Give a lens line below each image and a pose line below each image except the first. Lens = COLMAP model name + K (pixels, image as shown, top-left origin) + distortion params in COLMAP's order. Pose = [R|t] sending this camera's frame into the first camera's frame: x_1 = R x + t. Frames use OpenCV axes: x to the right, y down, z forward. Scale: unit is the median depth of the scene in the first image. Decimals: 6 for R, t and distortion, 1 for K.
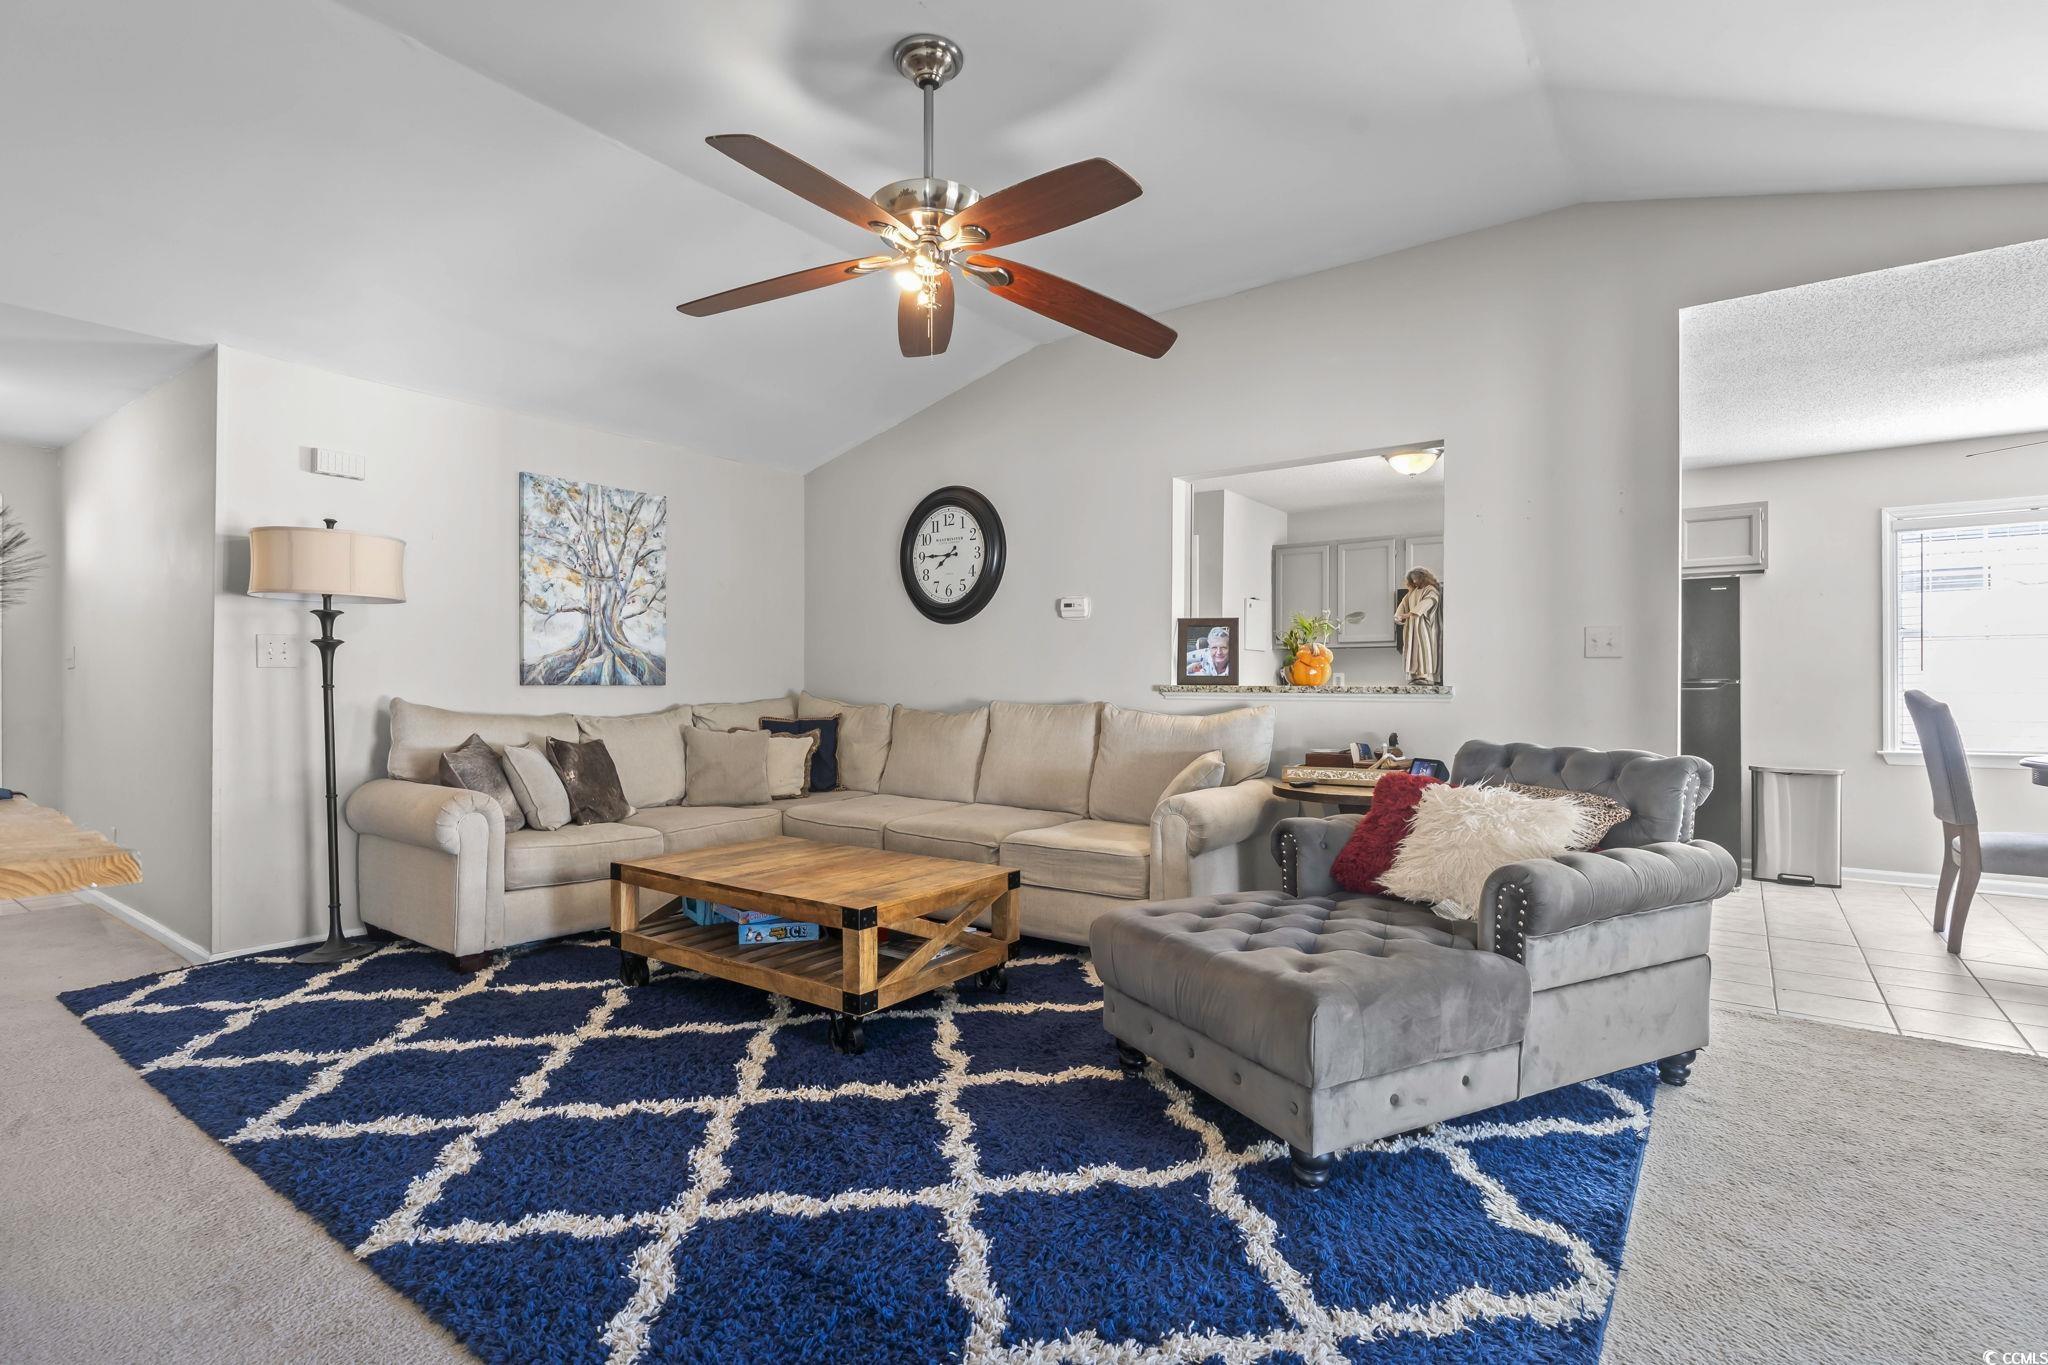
lens RADIAL K [[981.4, 0, 1018.9], [0, 981.4, 685.8], [0, 0, 1]] dist [0.005140, -0.000019]
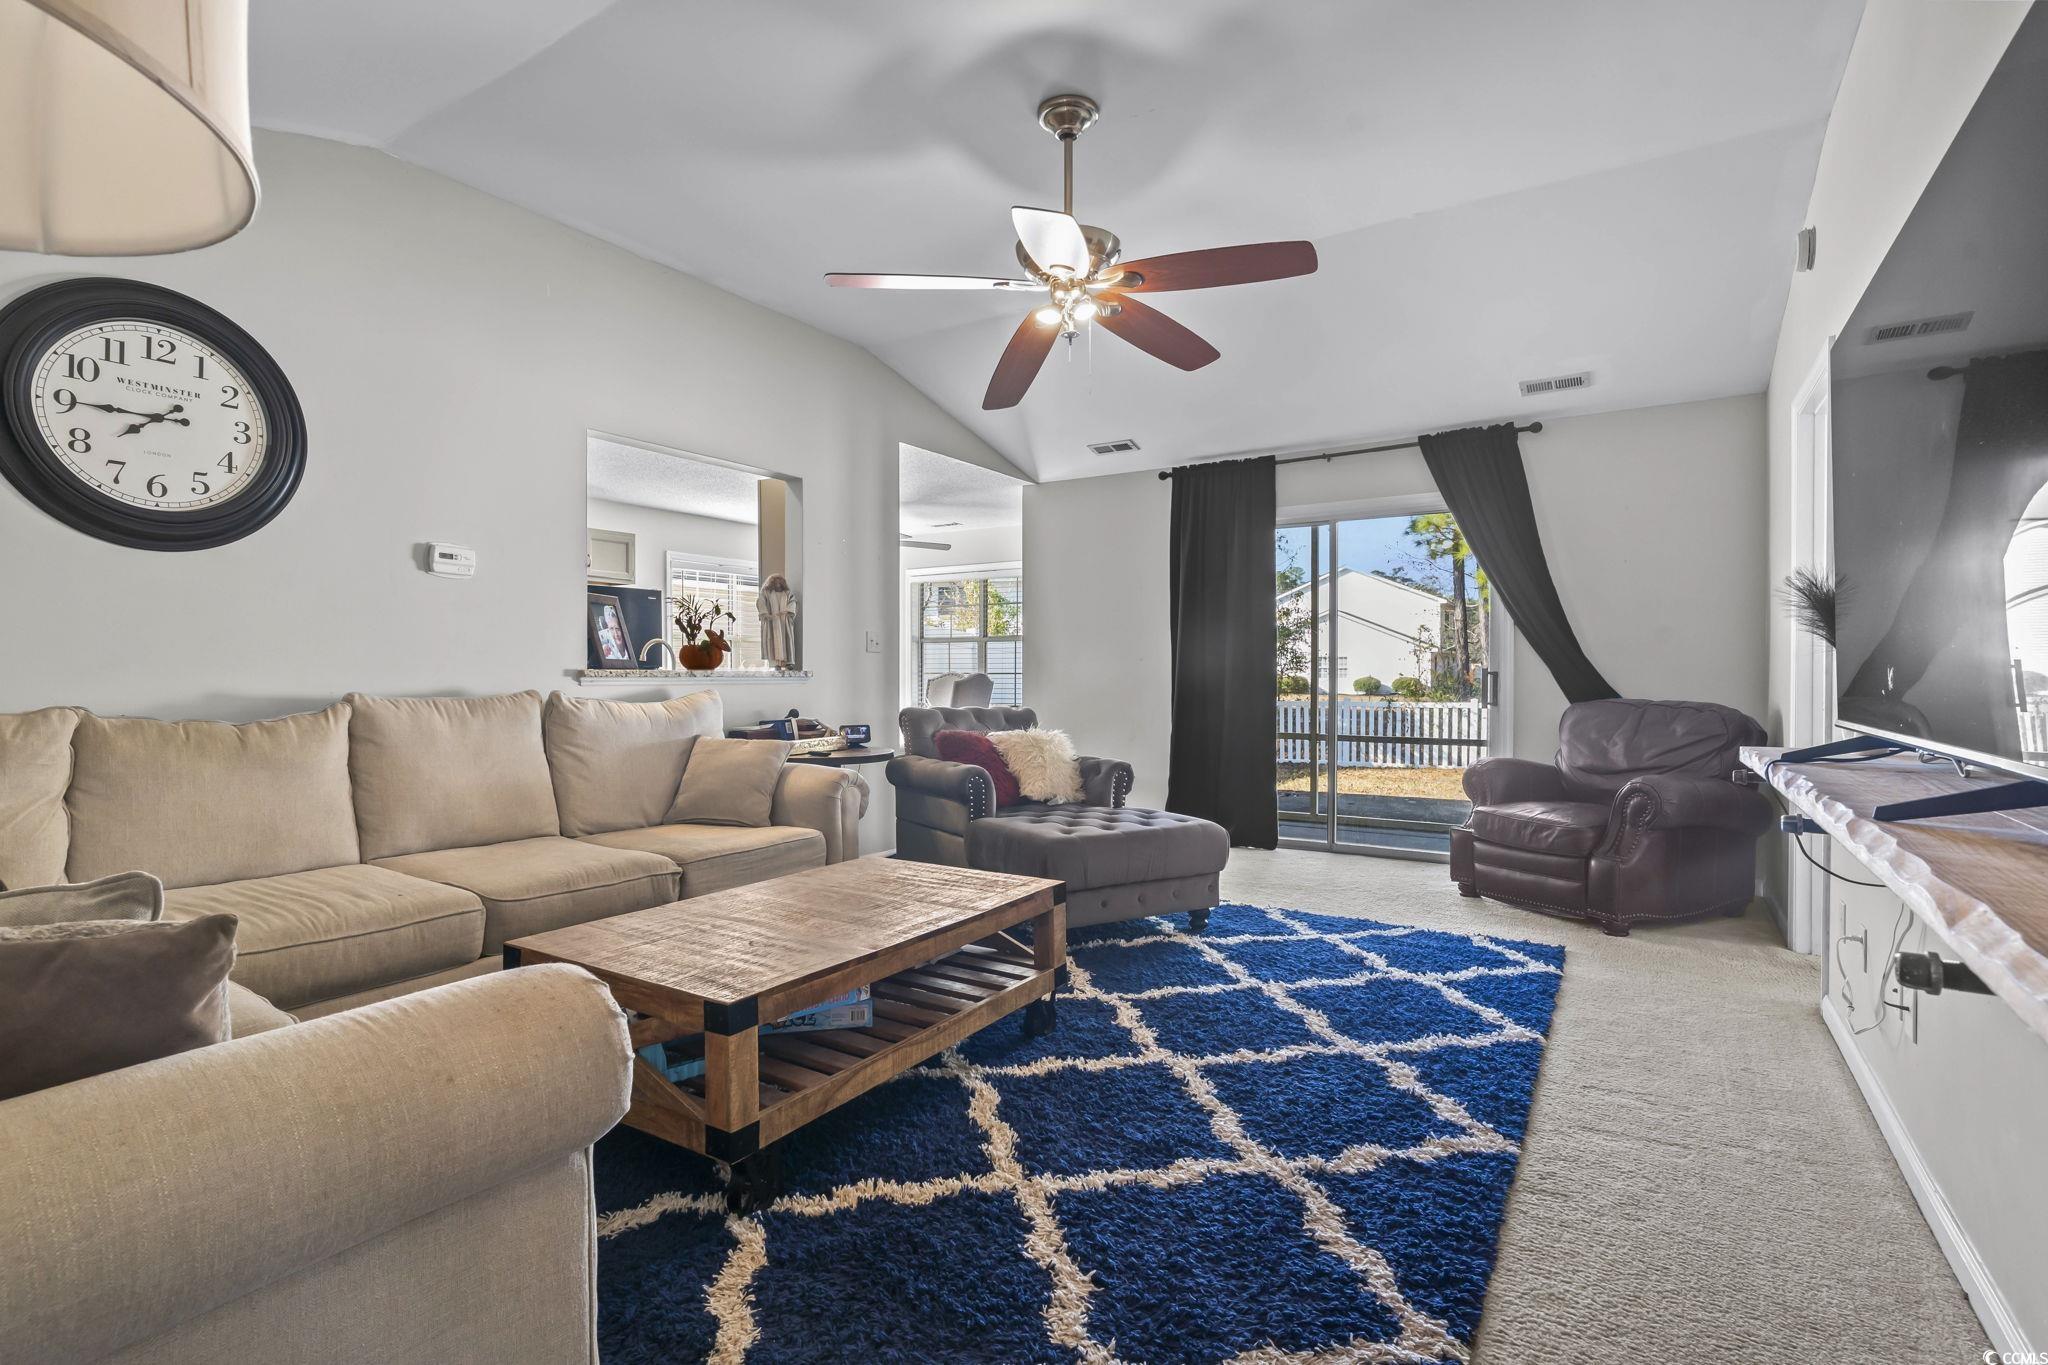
lens RADIAL K [[981.4, 0, 1021.3], [0, 981.4, 678.5], [0, 0, 1]] dist [0.005140, -0.000019]
pose [[-0.072967, -0.004920, 0.997322, -0.700033], [0.003510, 0.999980, 0.005190, 0.003731], [-0.997328, 0.003879, -0.072948, 0.653971]]
